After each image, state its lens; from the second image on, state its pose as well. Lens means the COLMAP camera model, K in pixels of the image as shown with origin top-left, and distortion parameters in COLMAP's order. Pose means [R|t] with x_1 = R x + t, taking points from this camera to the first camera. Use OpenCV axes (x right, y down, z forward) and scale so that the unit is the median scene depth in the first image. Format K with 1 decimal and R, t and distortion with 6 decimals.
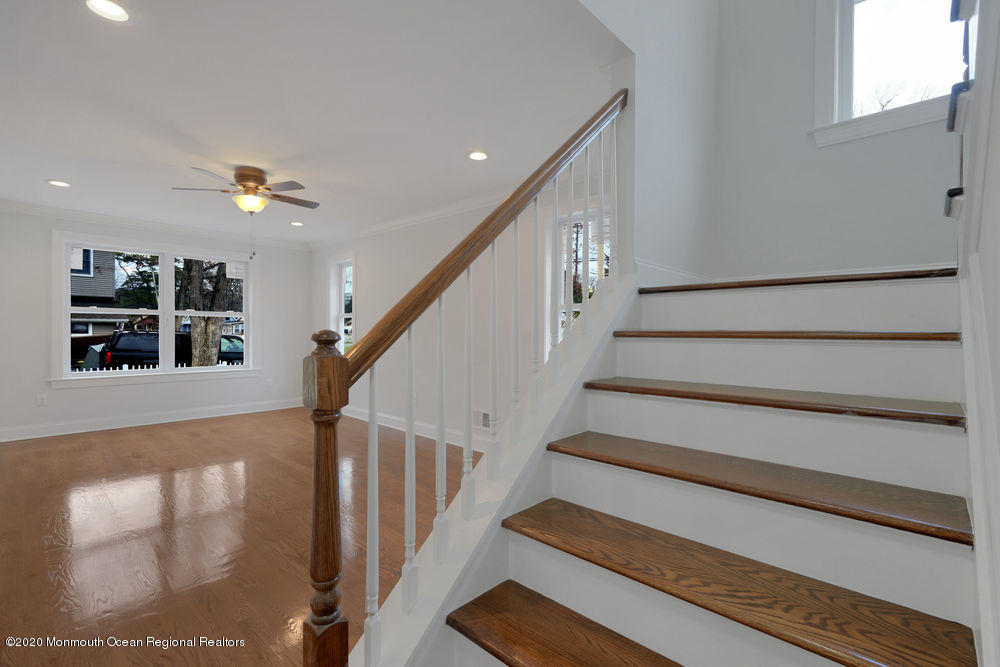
lens RADIAL K [[457.8, 0, 500.1], [0, 457.8, 333.4], [0, 0, 1]] dist [-0.000678, 0.001501]
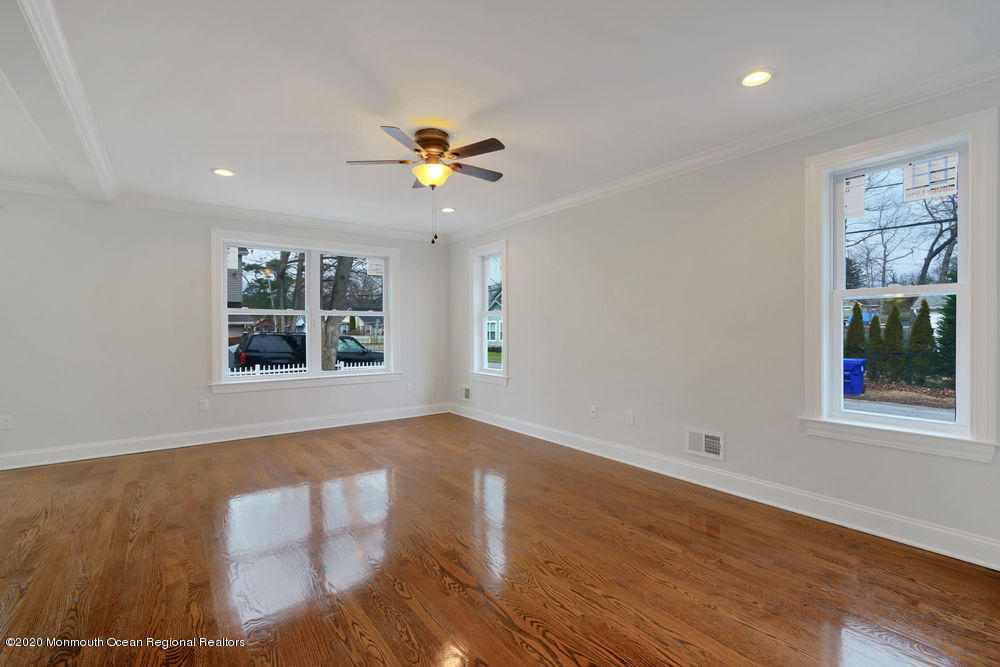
lens RADIAL K [[457.8, 0, 496.8], [0, 457.8, 334.5], [0, 0, 1]] dist [-0.000678, 0.001501]
pose [[0.983315, -0.009339, -0.181672, -0.185004], [0.010402, 0.999934, 0.004903, -0.001539], [0.181614, -0.006711, 0.983347, 0.139999]]
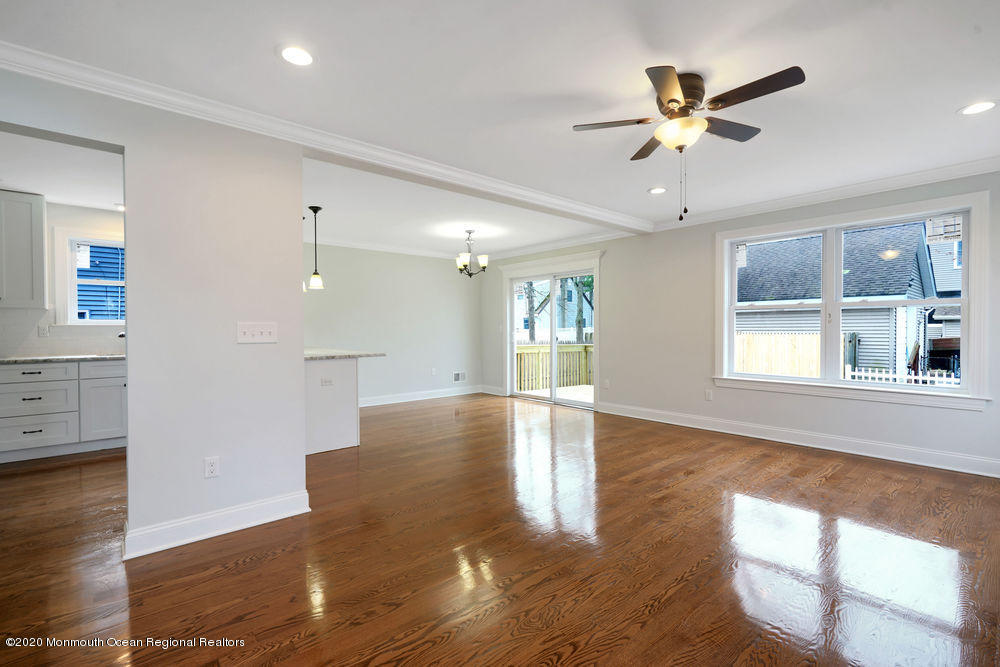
lens RADIAL K [[457.8, 0, 502.6], [0, 457.8, 334.0], [0, 0, 1]] dist [-0.000678, 0.001501]
pose [[-0.092453, 0.008755, -0.995679, 0.083912], [-0.002695, 0.999955, 0.009043, -0.003648], [0.995713, 0.003519, -0.092426, 0.524726]]
